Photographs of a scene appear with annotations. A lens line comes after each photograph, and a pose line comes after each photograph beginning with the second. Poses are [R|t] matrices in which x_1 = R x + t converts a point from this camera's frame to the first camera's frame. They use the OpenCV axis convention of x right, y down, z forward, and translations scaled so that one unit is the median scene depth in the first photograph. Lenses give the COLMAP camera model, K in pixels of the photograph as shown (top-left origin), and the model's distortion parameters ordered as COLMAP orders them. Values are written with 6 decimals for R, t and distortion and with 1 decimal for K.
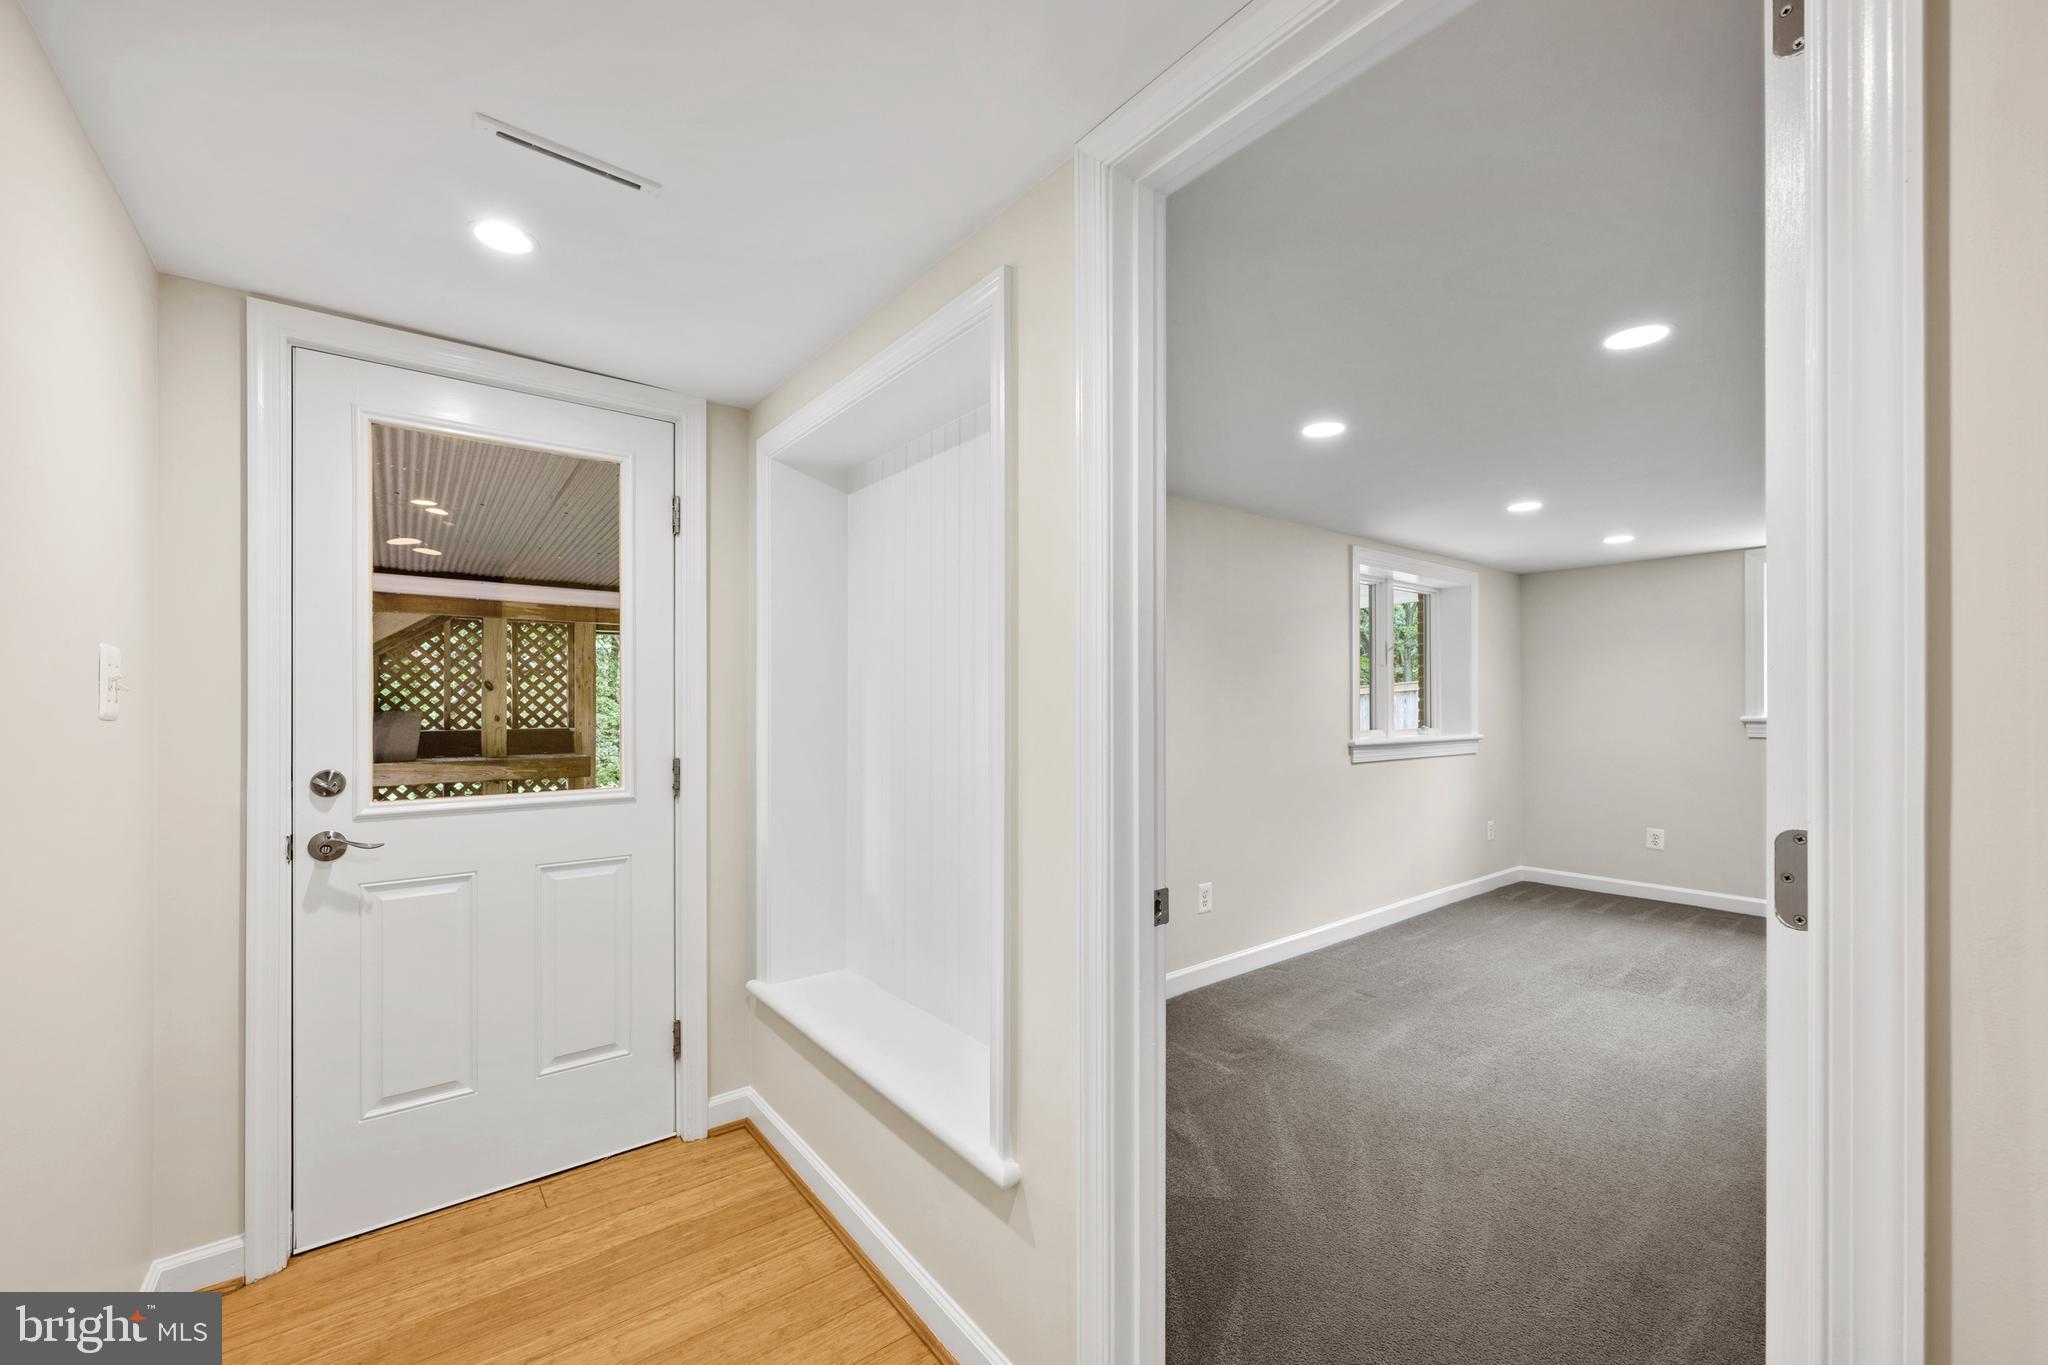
lens RADIAL K [[811.6, 0, 1027.1], [0, 811.6, 703.3], [0, 0, 1]] dist [-0.000404, 0.000011]
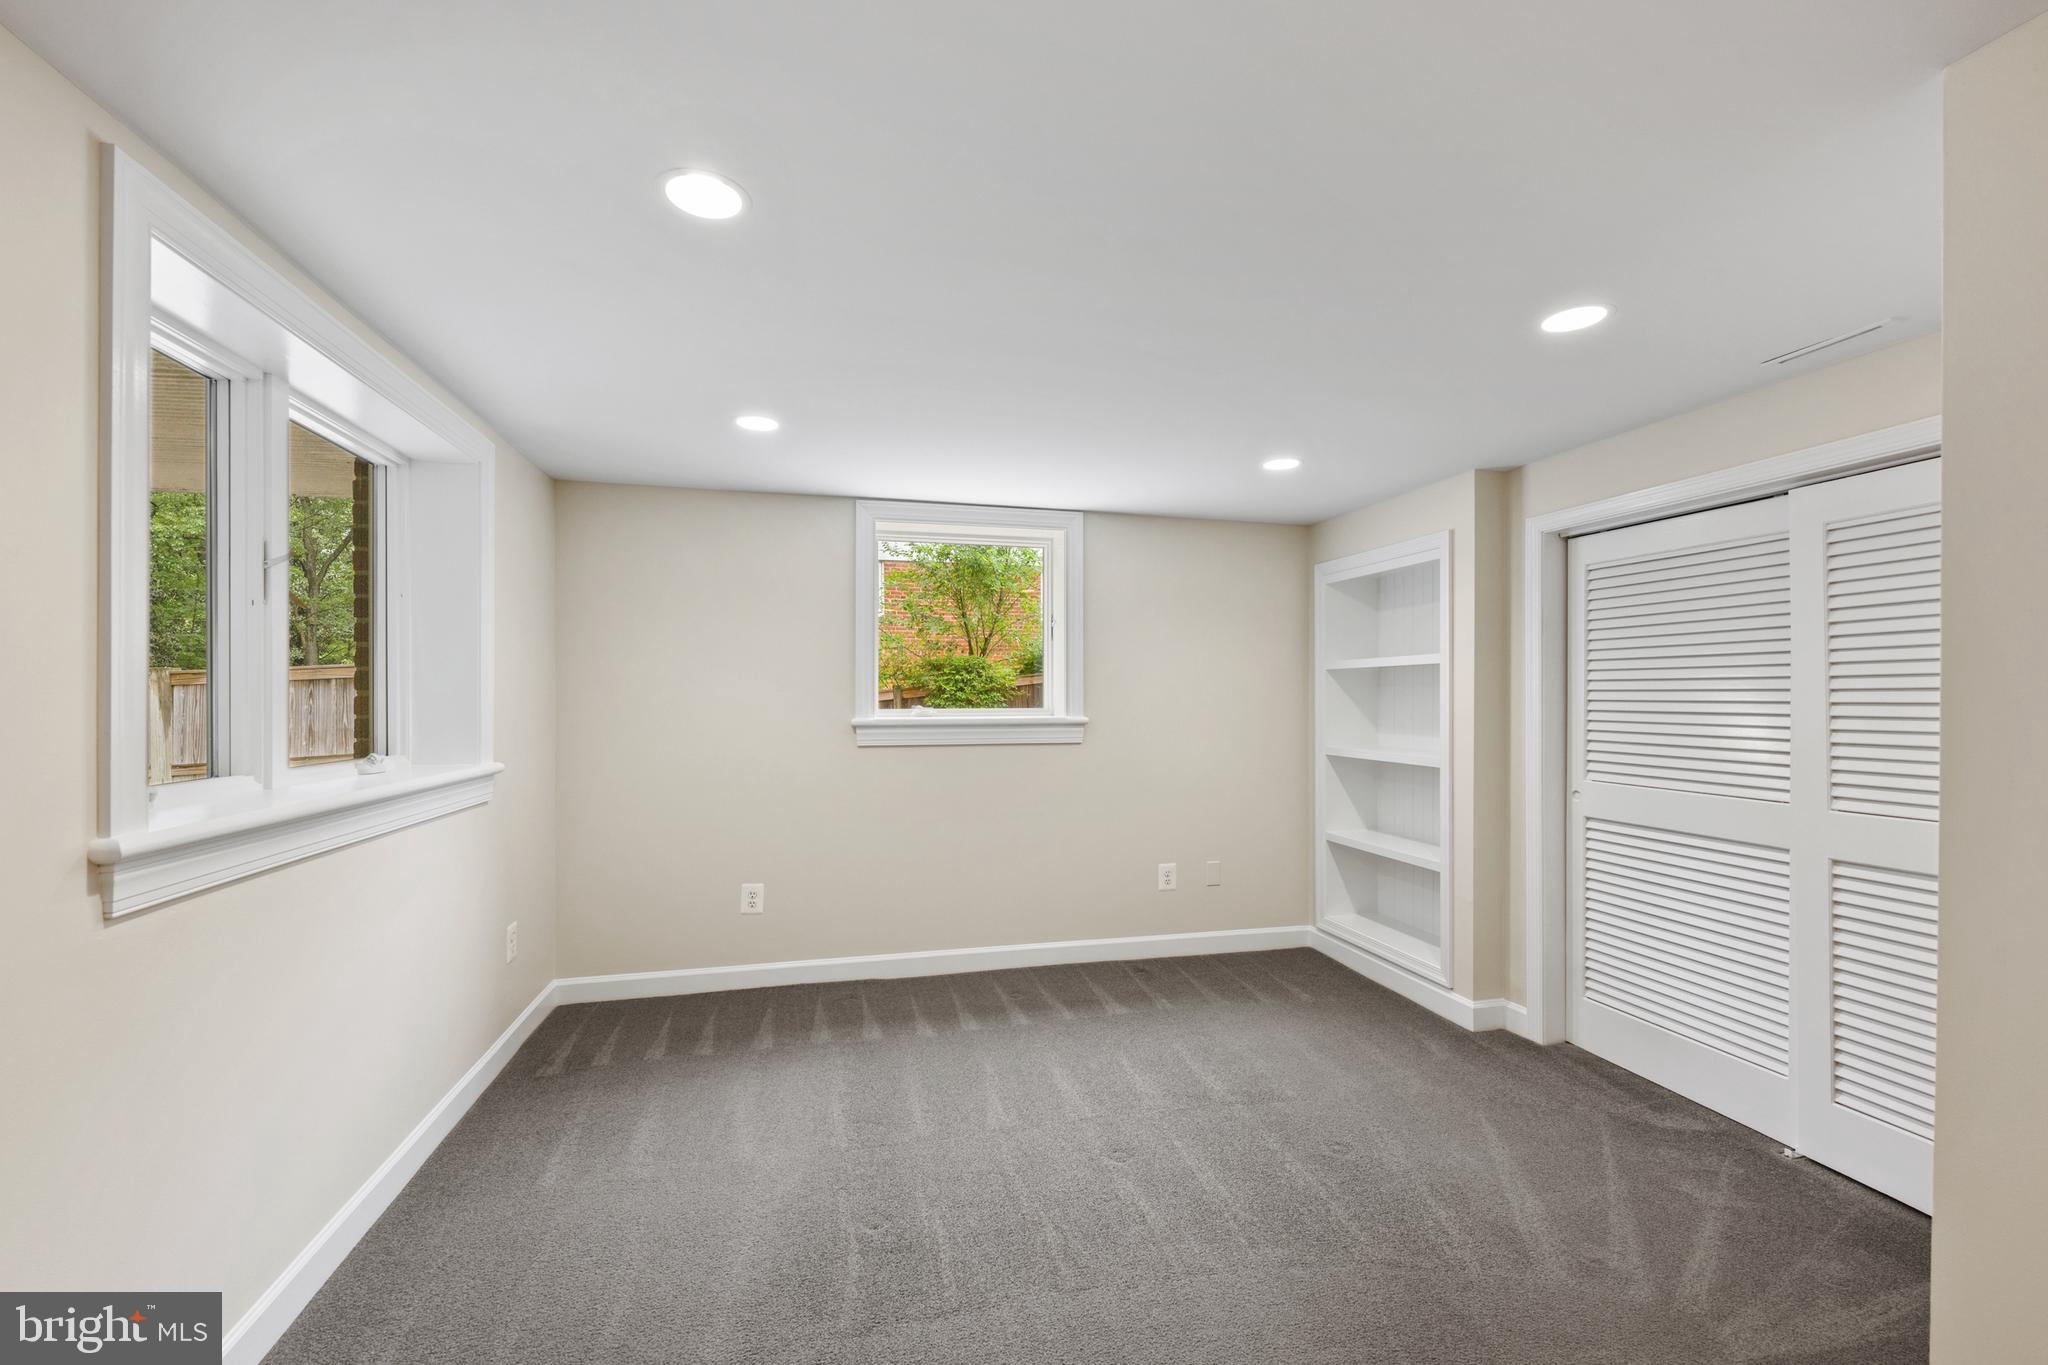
lens RADIAL K [[826.6, 0, 1025.9], [0, 826.6, 696.4], [0, 0, 1]] dist [-0.001274, -0.000083]
pose [[0.406061, 0.001935, 0.913844, 0.228745], [-0.000548, 0.999998, -0.001874, -0.003065], [-0.913846, 0.000260, 0.406061, 0.505842]]
